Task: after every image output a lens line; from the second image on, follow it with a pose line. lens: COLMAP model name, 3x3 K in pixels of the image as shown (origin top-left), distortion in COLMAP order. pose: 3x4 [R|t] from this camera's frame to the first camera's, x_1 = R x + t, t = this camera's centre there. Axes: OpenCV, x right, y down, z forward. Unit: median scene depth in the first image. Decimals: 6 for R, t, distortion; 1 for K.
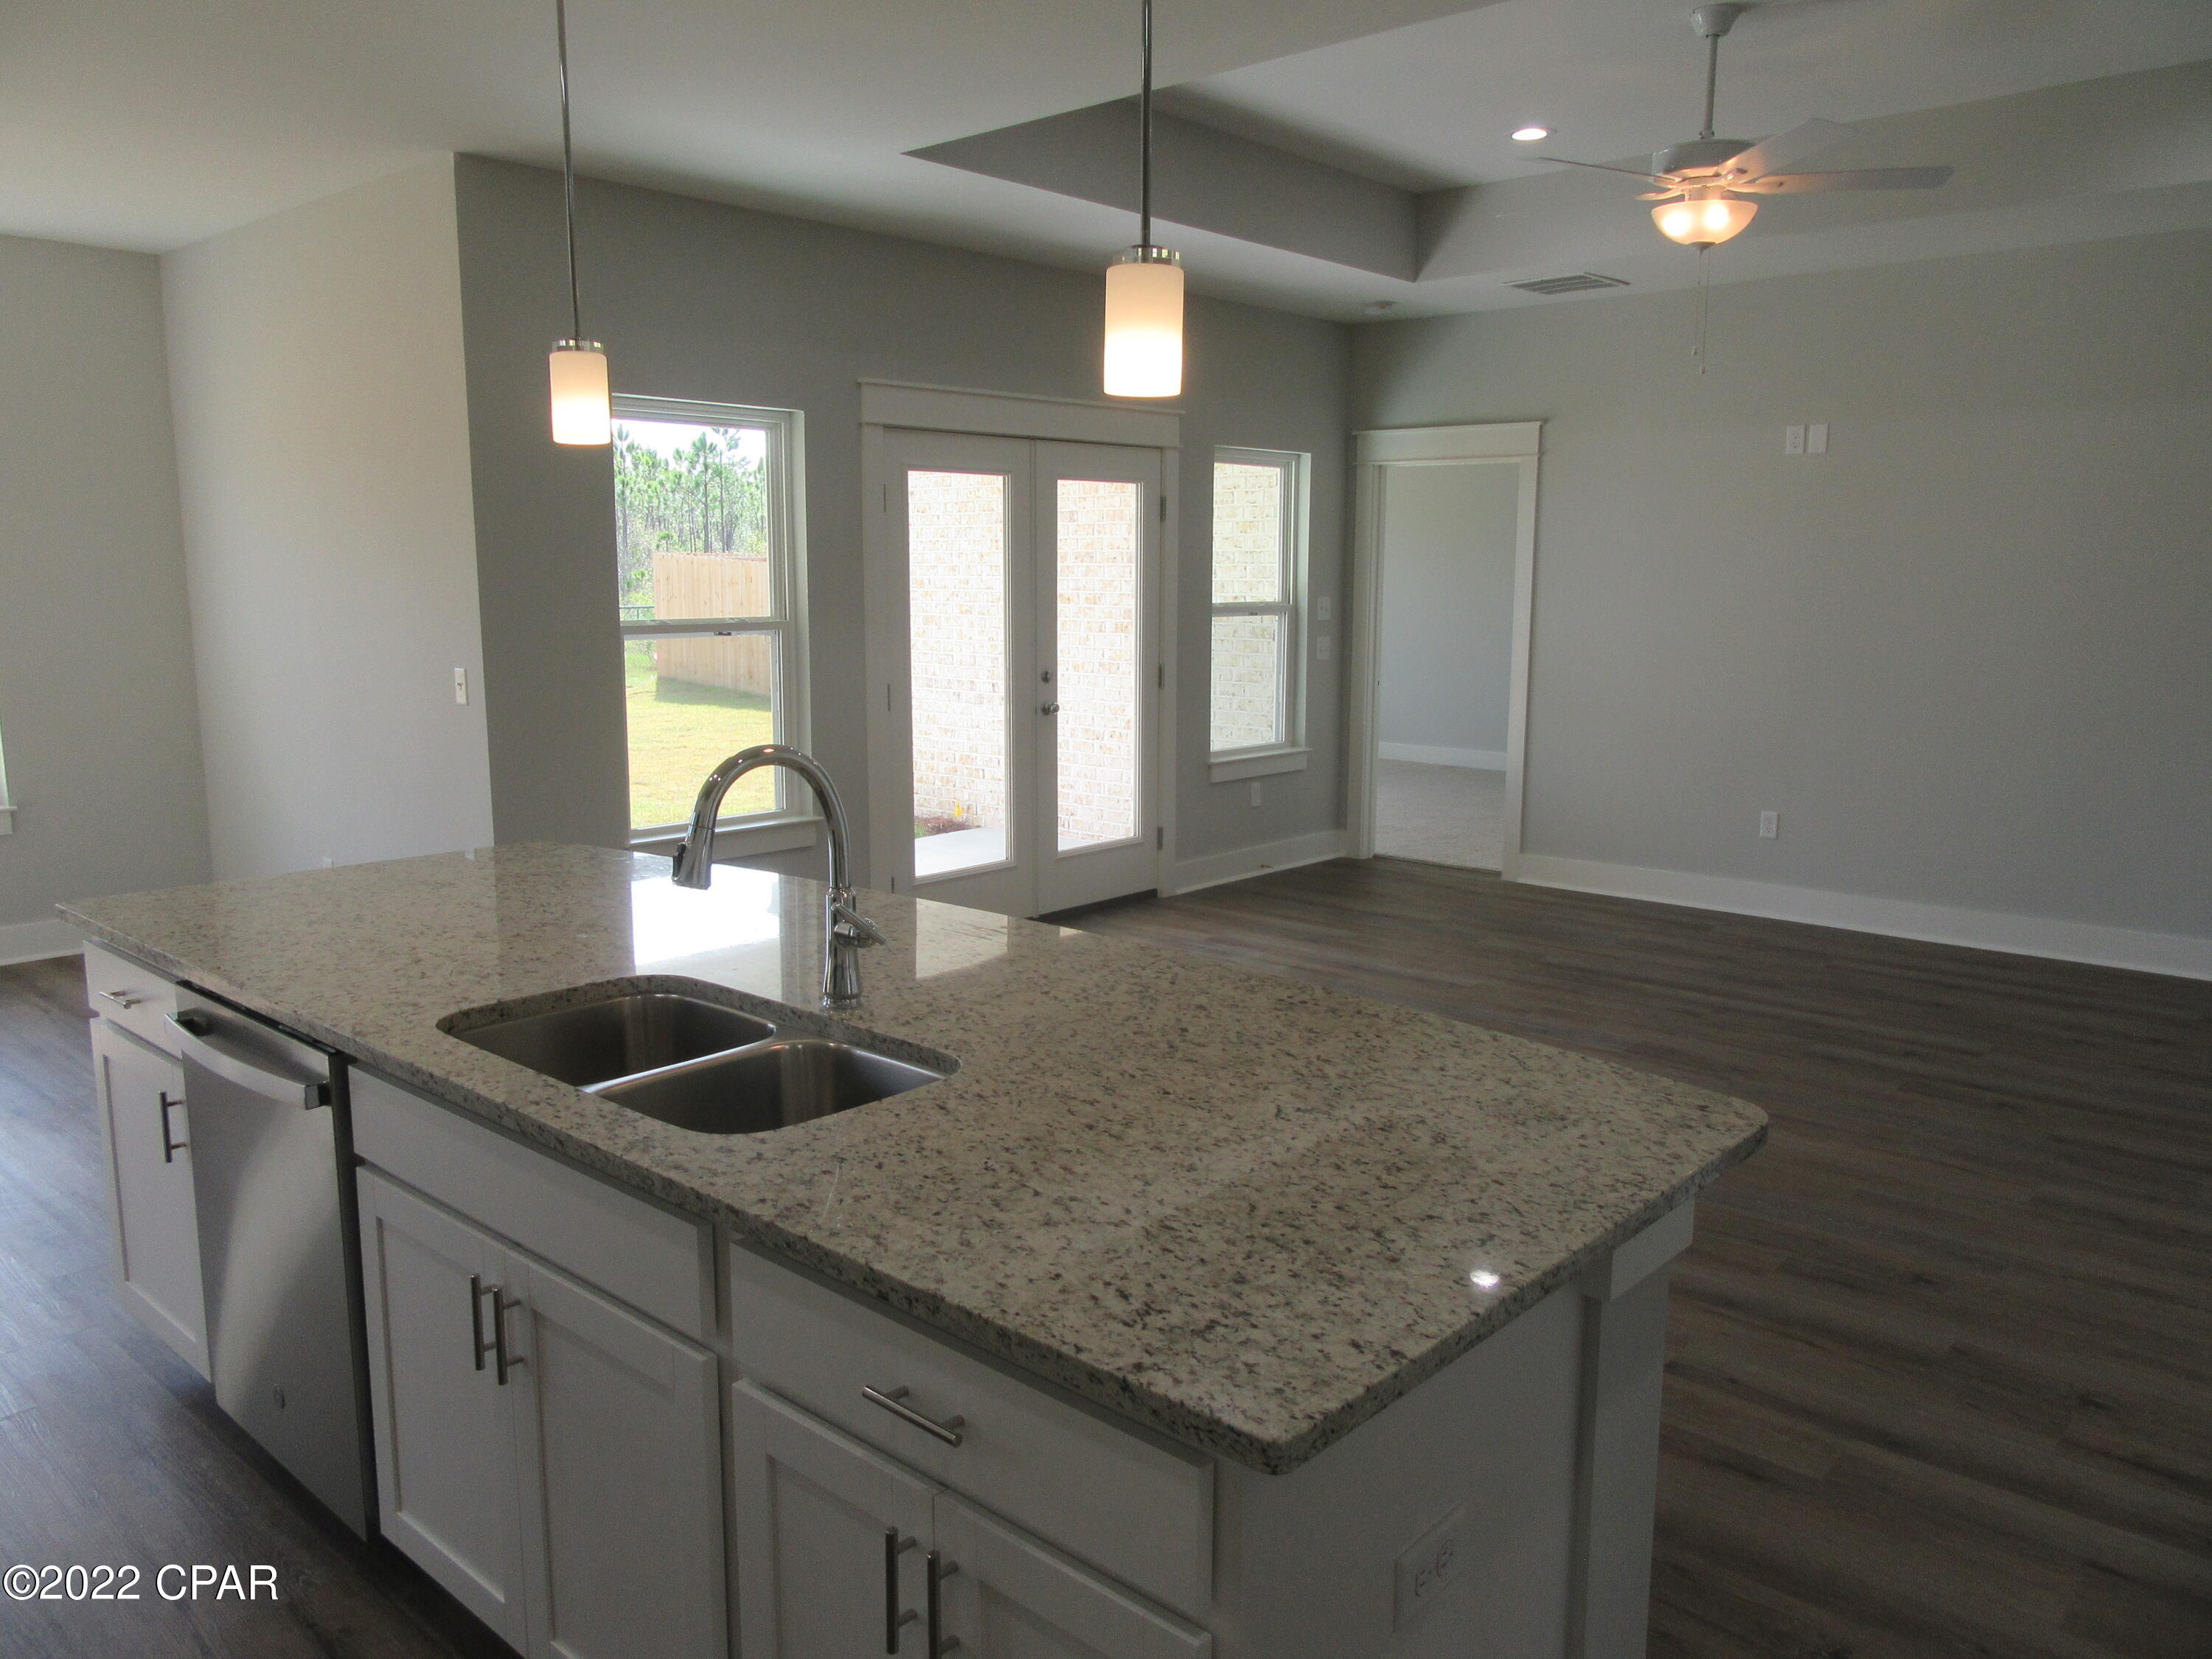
lens RADIAL K [[1638.8, 0, 1101.7], [0, 1638.8, 832.9], [0, 0, 1]] dist [-0.009817, 0.012865]
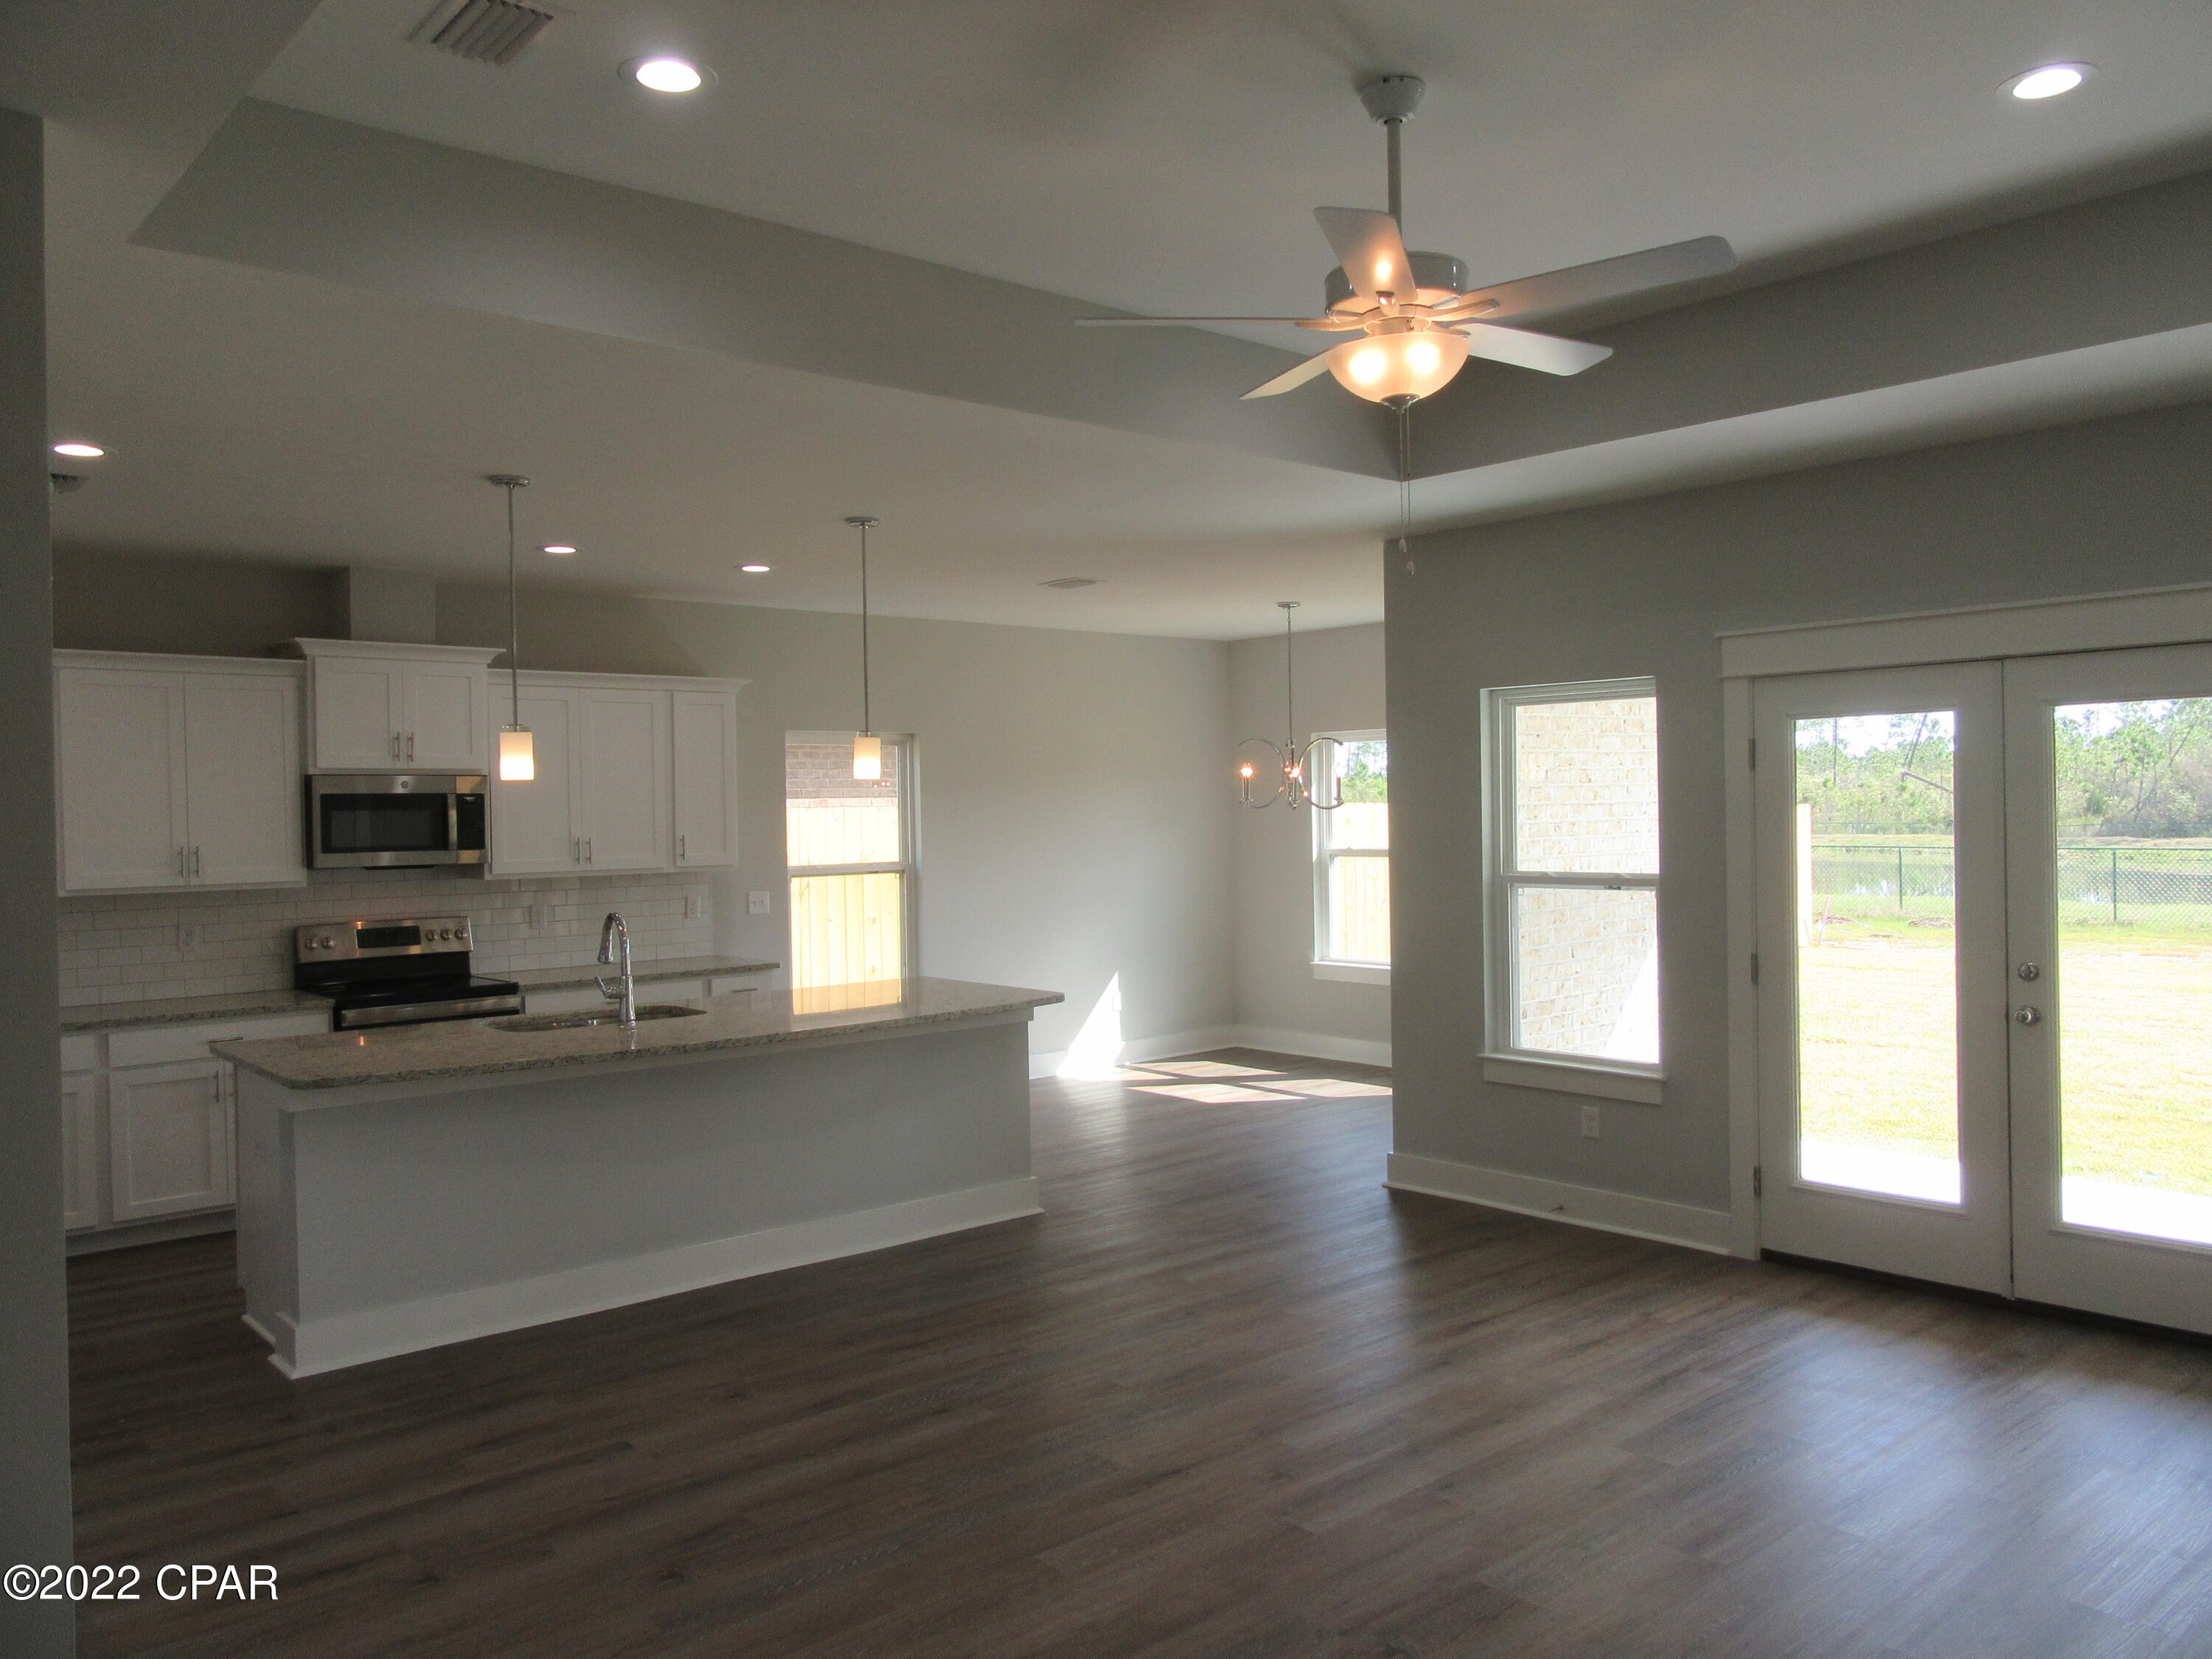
lens RADIAL K [[1626.0, 0, 1106.8], [0, 1626.0, 832.7], [0, 0, 1]] dist [-0.006614, -0.000542]
pose [[-0.123088, 0.010884, -0.992336, 0.858208], [-0.144606, 0.989071, 0.028785, -0.138615], [0.981804, 0.147041, -0.120169, 0.786978]]
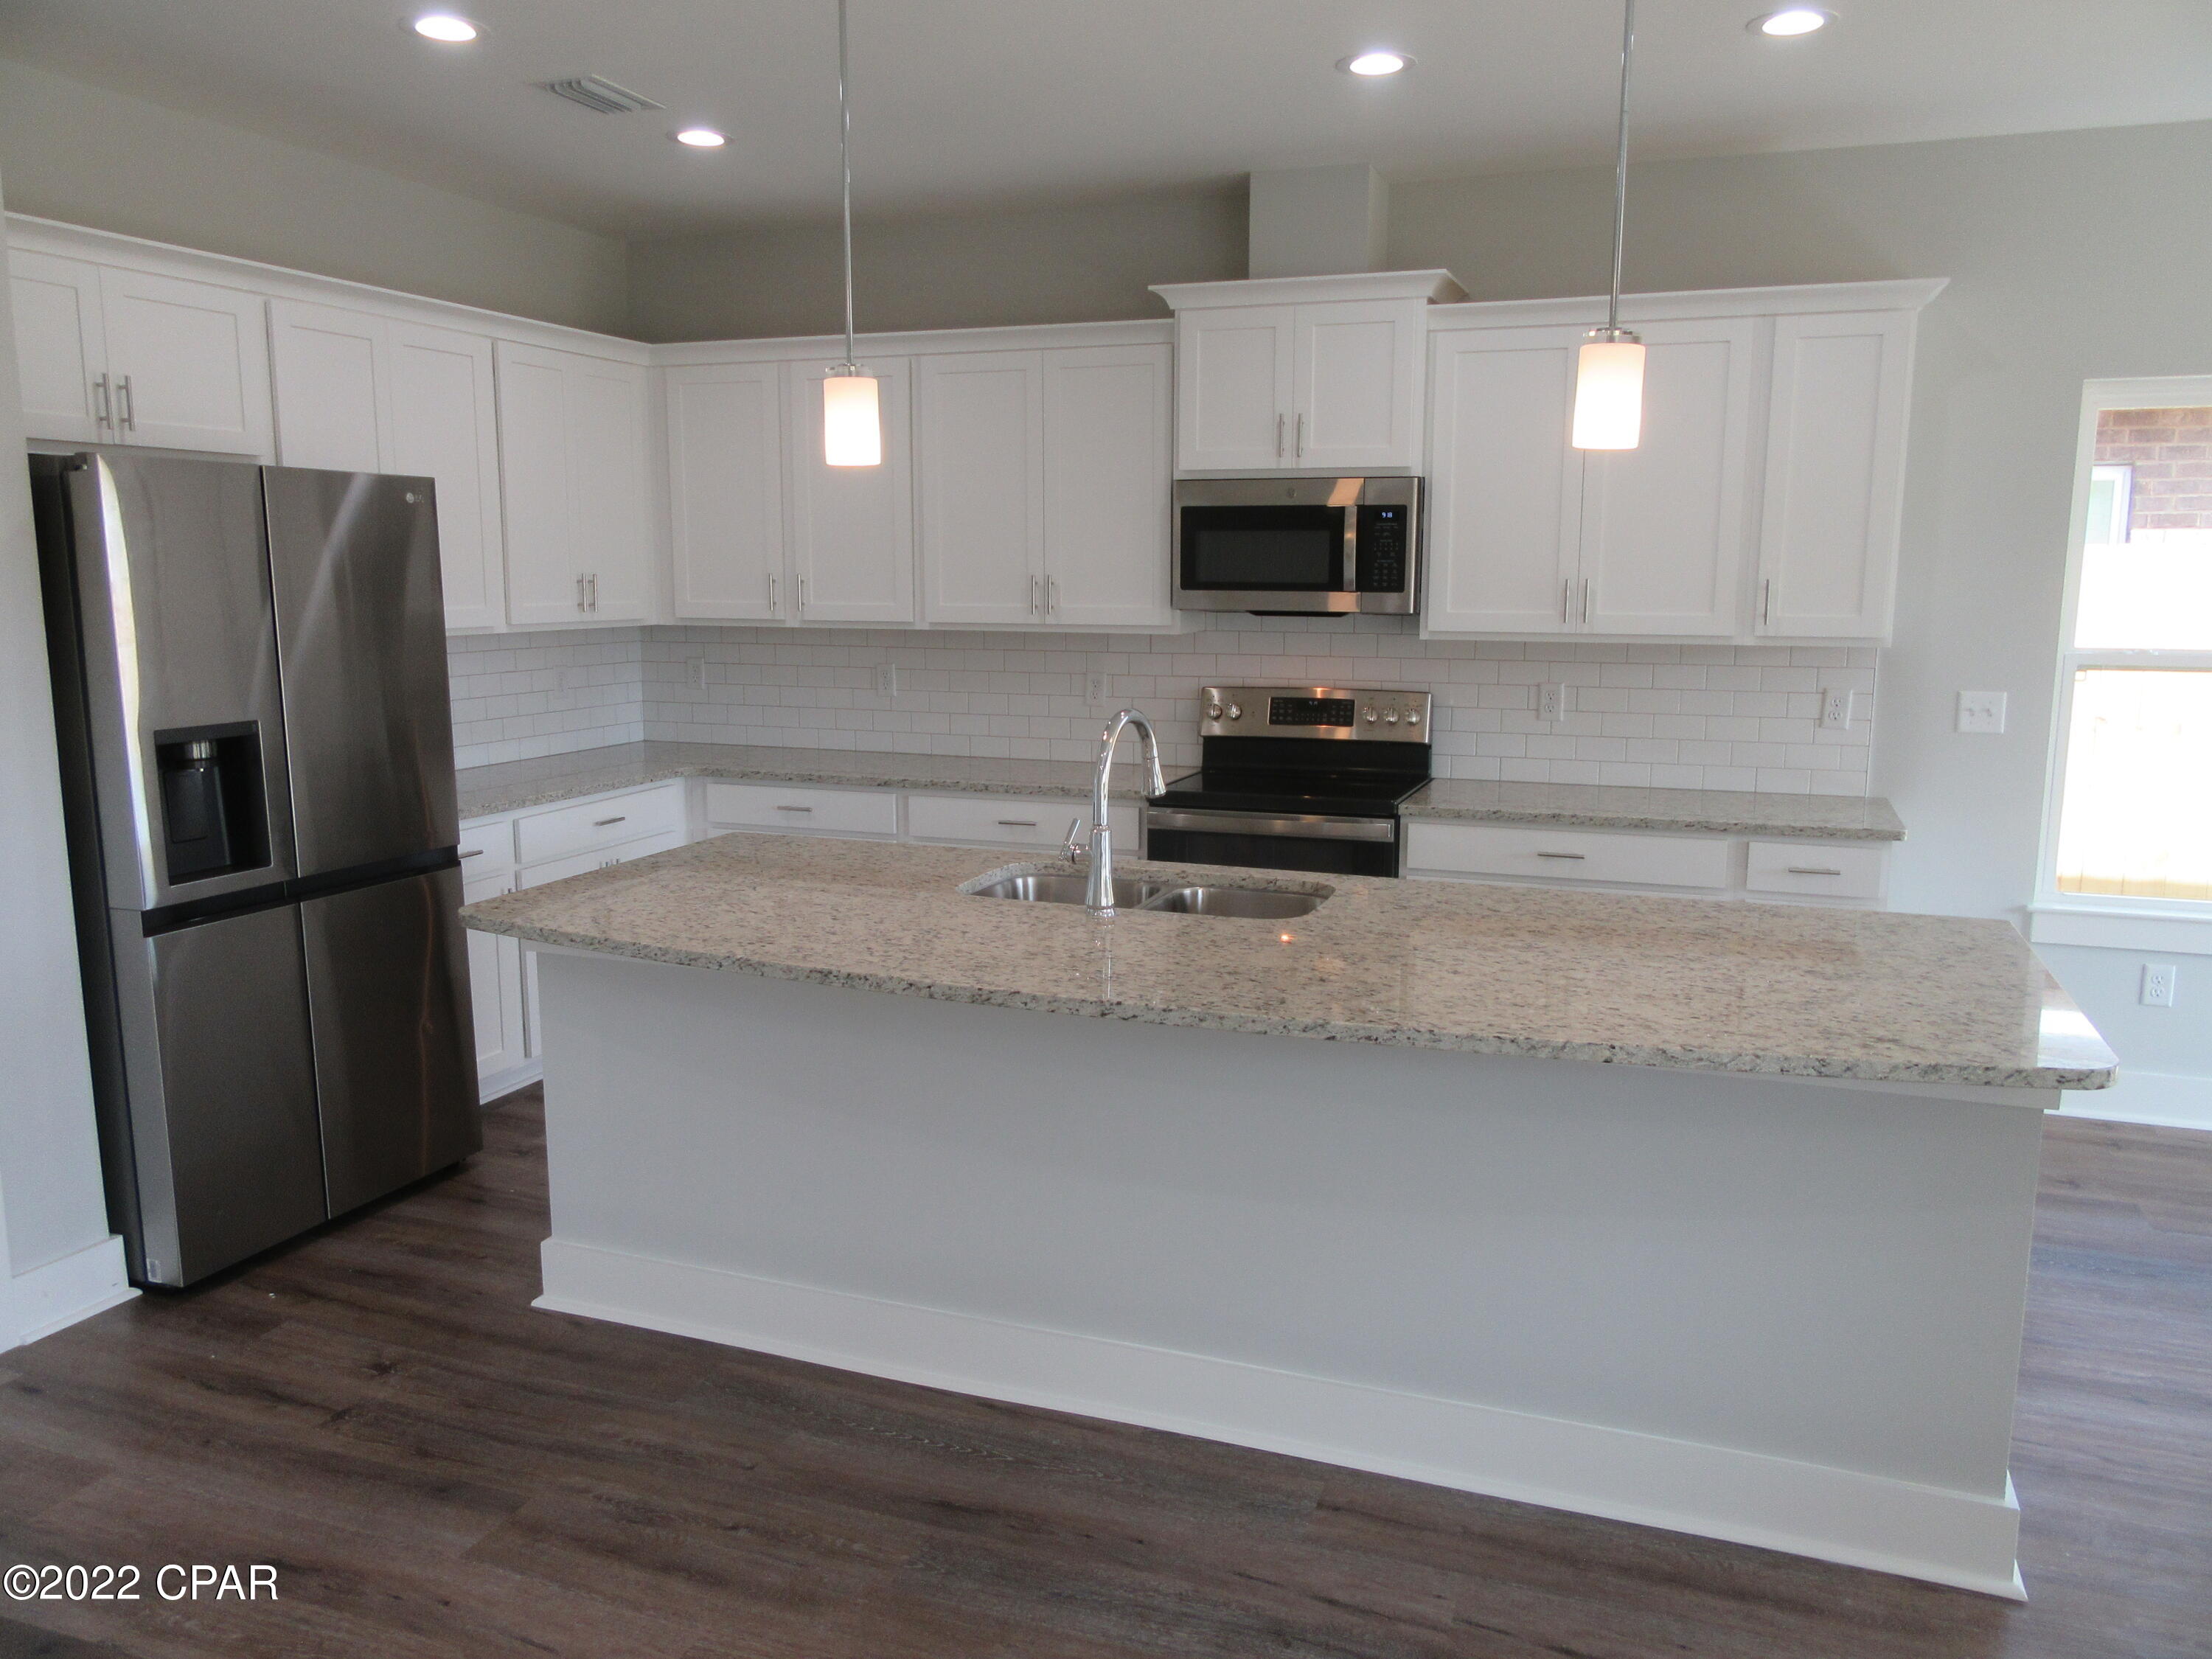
lens RADIAL K [[1638.8, 0, 1101.7], [0, 1638.8, 832.9], [0, 0, 1]] dist [-0.009817, 0.012865]
pose [[-0.932023, 0.052160, -0.358626, 0.130373], [-0.065046, 0.949440, 0.307135, -0.149134], [0.356514, 0.309584, -0.881507, 0.878553]]
